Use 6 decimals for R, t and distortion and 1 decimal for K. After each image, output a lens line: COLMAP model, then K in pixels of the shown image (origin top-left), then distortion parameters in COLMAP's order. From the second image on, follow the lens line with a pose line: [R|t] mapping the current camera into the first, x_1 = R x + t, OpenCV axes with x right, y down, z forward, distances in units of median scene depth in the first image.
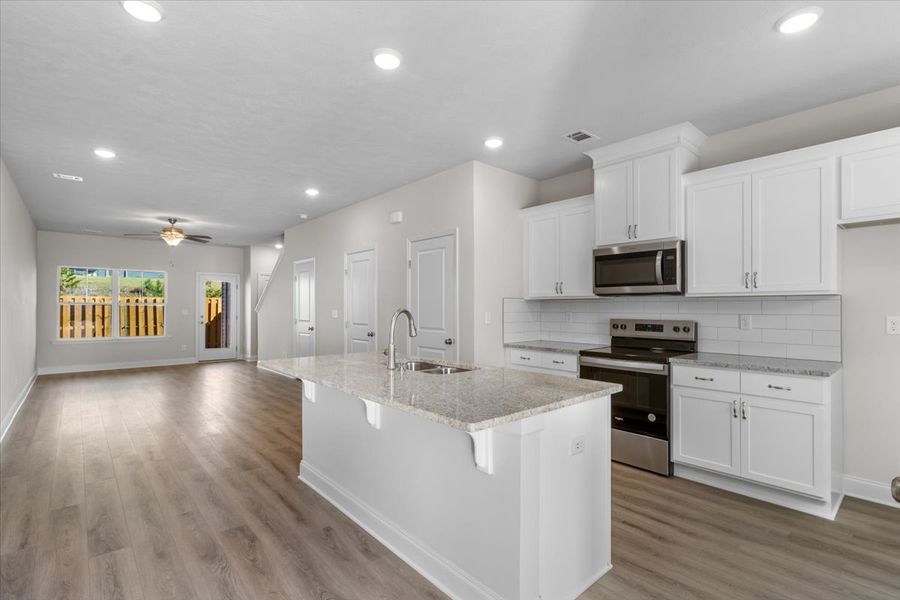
lens RADIAL K [[405.4, 0, 446.5], [0, 405.4, 301.0], [0, 0, 1]] dist [-0.005140, -0.000143]
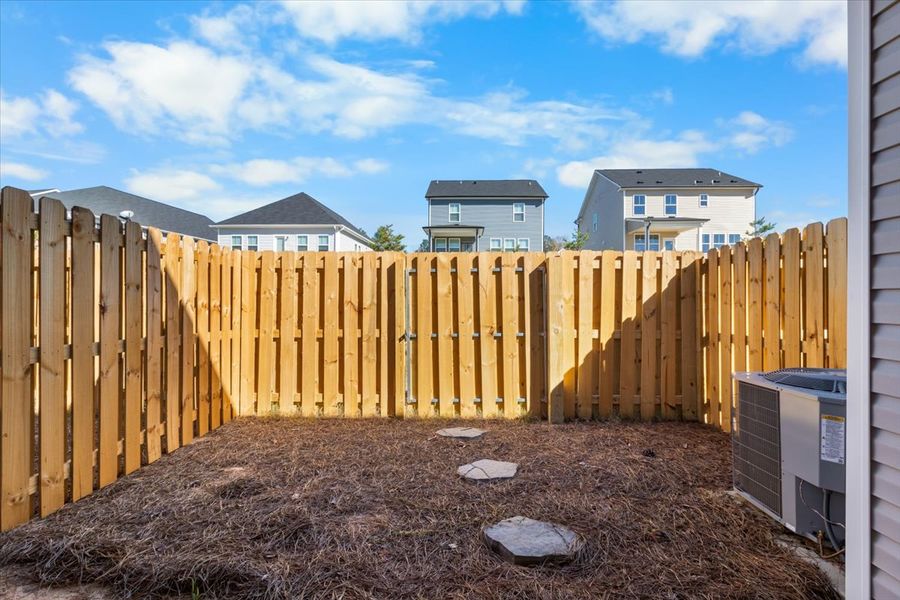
lens RADIAL K [[405.4, 0, 446.8], [0, 405.4, 301.5], [0, 0, 1]] dist [-0.005140, -0.000143]
pose [[0.741987, 0.000922, -0.670414, -1.533863], [0.003192, 0.999983, 0.004909, 0.093824], [0.670407, -0.005782, 0.741971, 2.195357]]
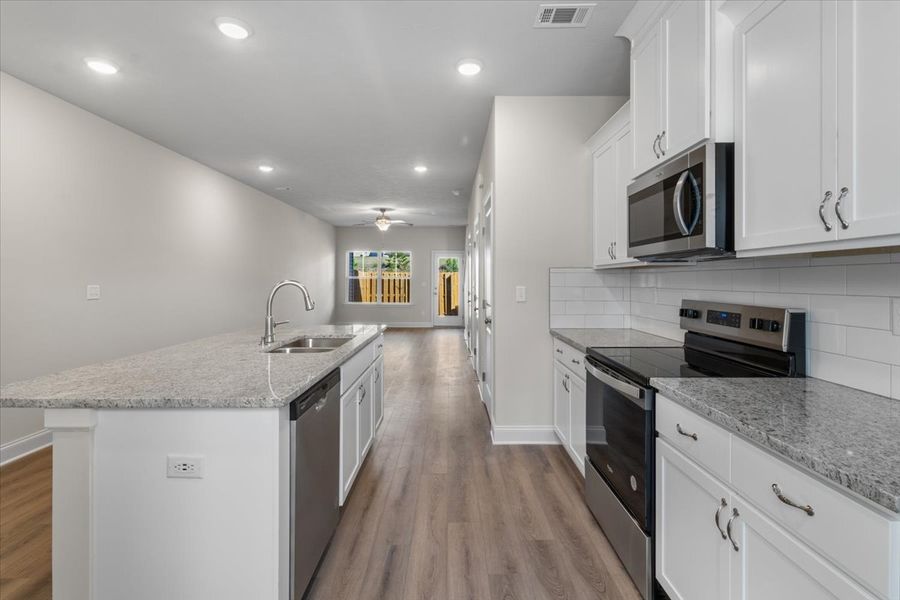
lens RADIAL K [[405.4, 0, 456.6], [0, 405.4, 277.8], [0, 0, 1]] dist [-0.005140, -0.000143]
pose [[0.768106, -0.002029, -0.640319, 0.415392], [0.006668, 0.999966, 0.004831, 0.005715], [0.640288, -0.007980, 0.768094, 0.268805]]
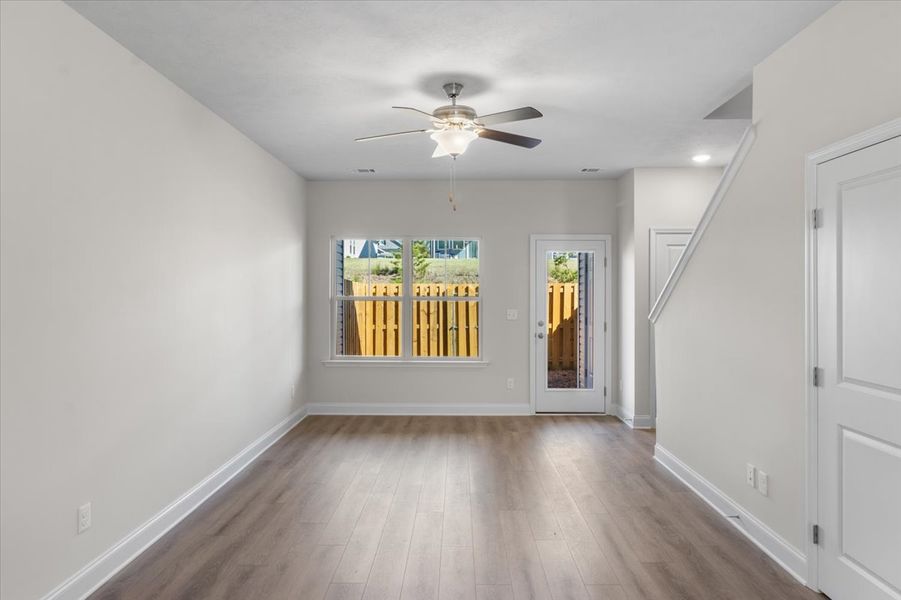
lens RADIAL K [[555.4, 0, 452.1], [0, 555.4, 291.1], [0, 0, 1]] dist [-0.043941, -0.000837]
pose [[0.740140, -0.000967, -0.672452, -0.468955], [0.009941, 0.999905, 0.009503, -0.019267], [0.672379, -0.013719, 0.740080, 0.871903]]
